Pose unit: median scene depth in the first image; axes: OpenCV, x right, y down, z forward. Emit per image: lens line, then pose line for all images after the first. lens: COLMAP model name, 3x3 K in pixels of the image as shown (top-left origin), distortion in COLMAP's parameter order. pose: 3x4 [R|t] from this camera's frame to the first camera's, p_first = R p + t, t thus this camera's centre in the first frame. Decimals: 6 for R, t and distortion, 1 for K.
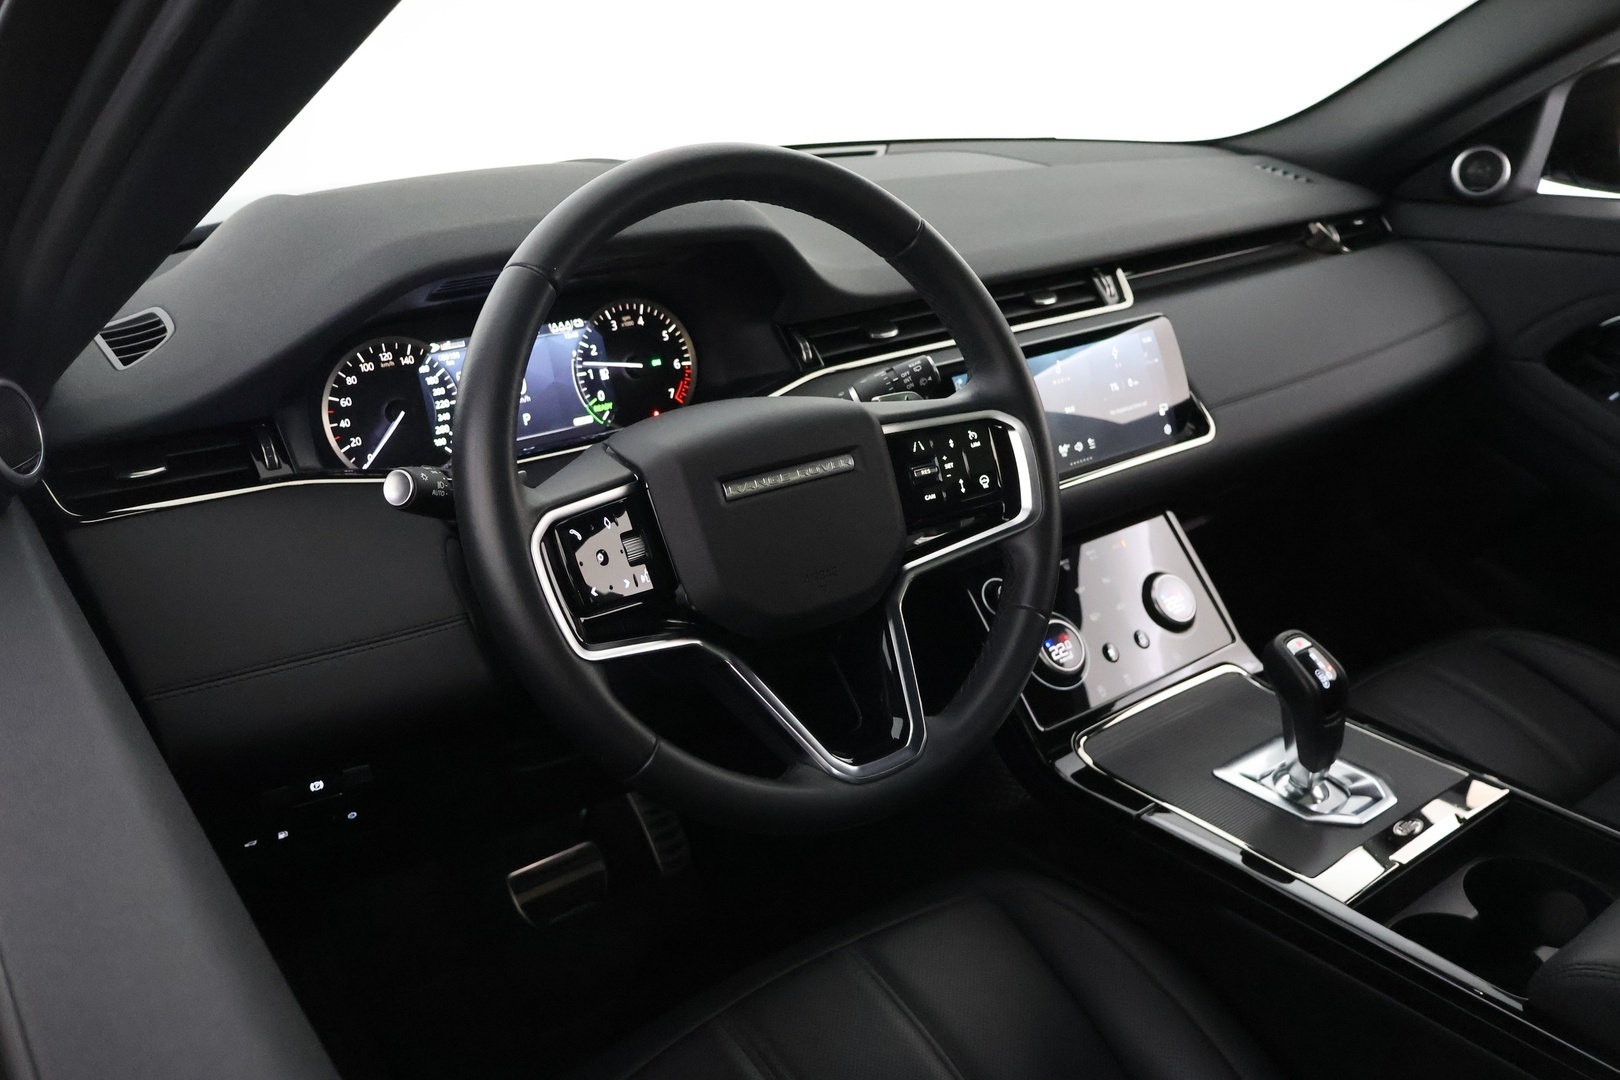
lens RADIAL K [[1352.9, 0, 814.2], [0, 1352.9, 534.5], [0, 0, 1]] dist [0.000823, 0.004817]
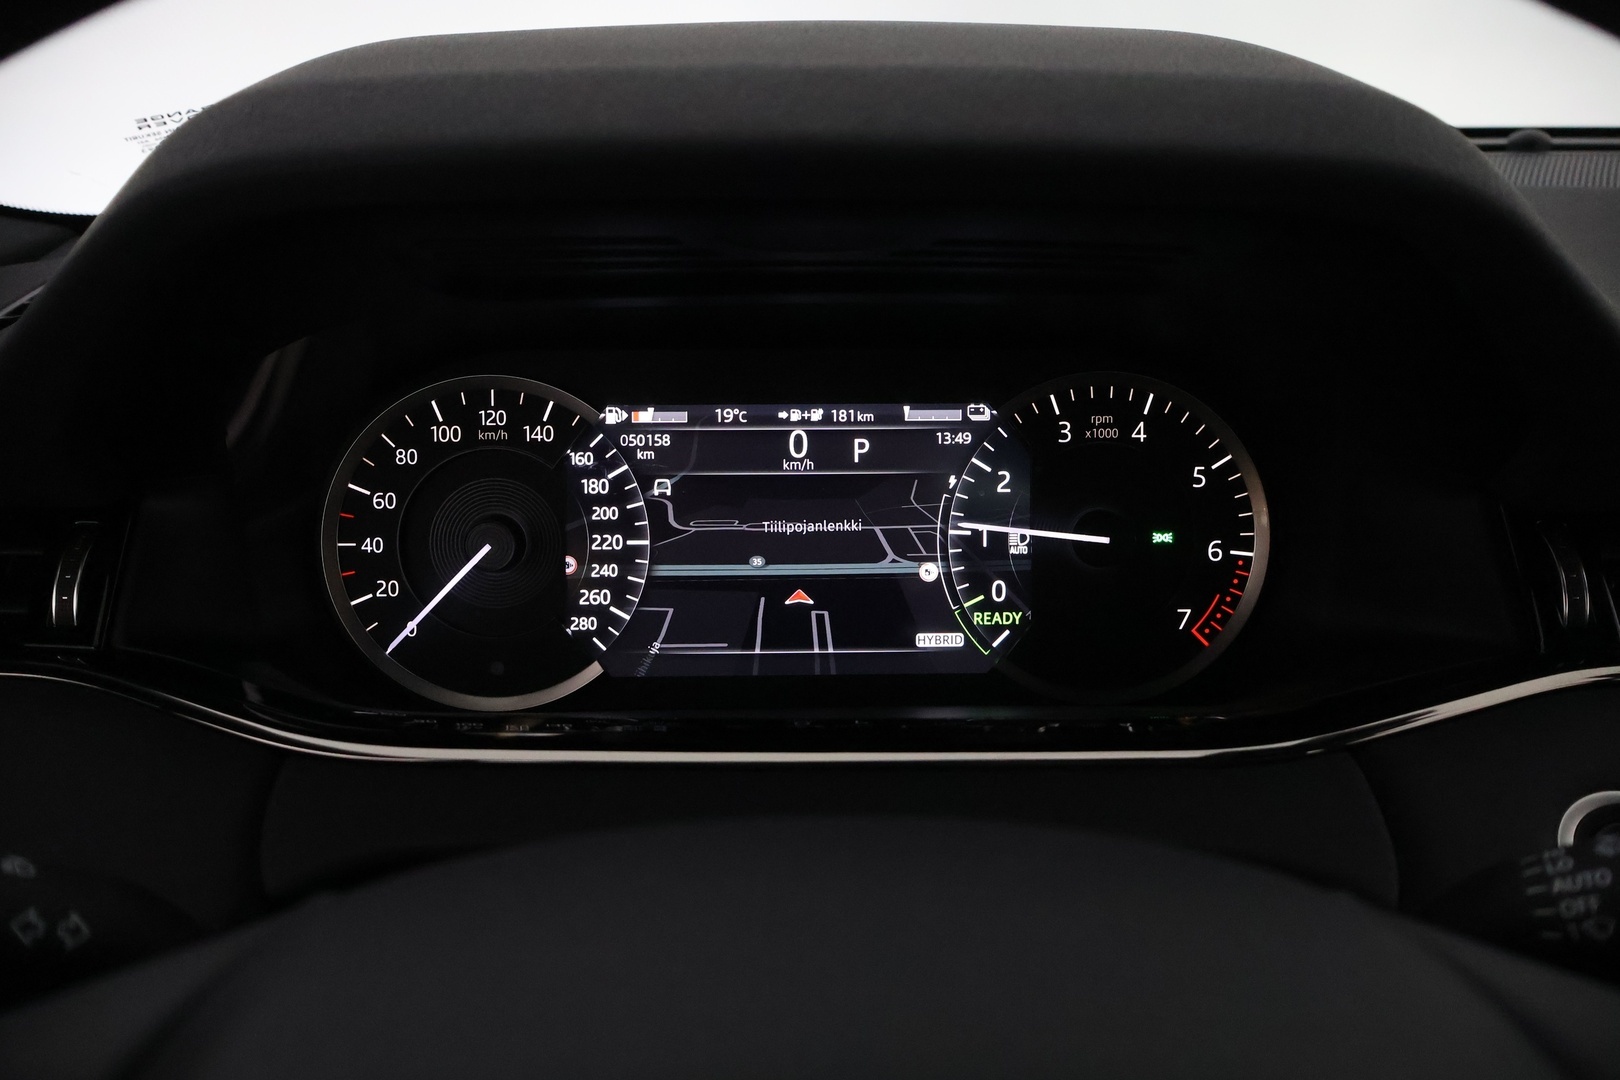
lens RADIAL K [[1352.9, 0, 811.3], [0, 1352.9, 544.7], [0, 0, 1]] dist [0.000823, 0.004817]
pose [[0.807271, 0.198652, -0.555744, 0.025430], [-0.230275, 0.973035, 0.013317, -0.109315], [0.543404, 0.117223, 0.831247, 0.622641]]
